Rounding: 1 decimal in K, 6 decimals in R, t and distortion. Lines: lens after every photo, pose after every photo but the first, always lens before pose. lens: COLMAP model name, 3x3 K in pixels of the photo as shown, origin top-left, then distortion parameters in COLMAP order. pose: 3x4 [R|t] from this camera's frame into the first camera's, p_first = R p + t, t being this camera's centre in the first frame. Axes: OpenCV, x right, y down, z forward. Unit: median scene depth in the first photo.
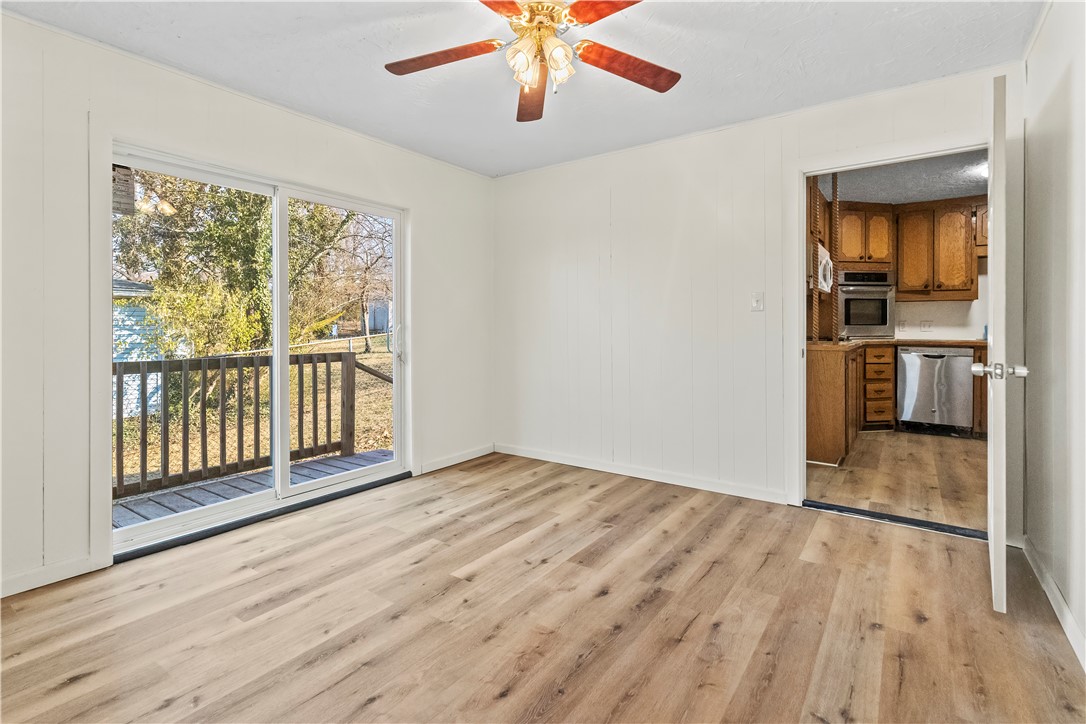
lens RADIAL K [[504.1, 0, 546.1], [0, 504.1, 333.7], [0, 0, 1]] dist [0.015160, -0.001153]
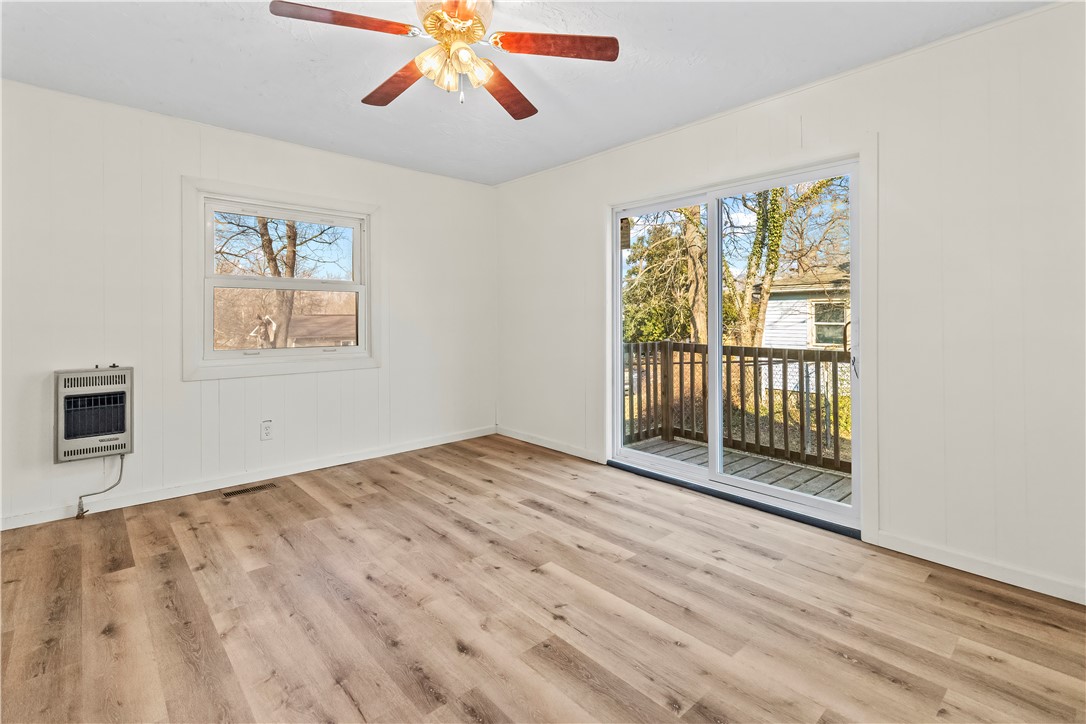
lens RADIAL K [[504.1, 0, 544.7], [0, 504.1, 359.1], [0, 0, 1]] dist [0.015160, -0.001153]
pose [[-0.206350, 0.085393, -0.974745, 0.780368], [-0.007991, 0.996004, 0.088947, -0.031421], [0.978446, 0.026143, -0.204843, 1.178452]]
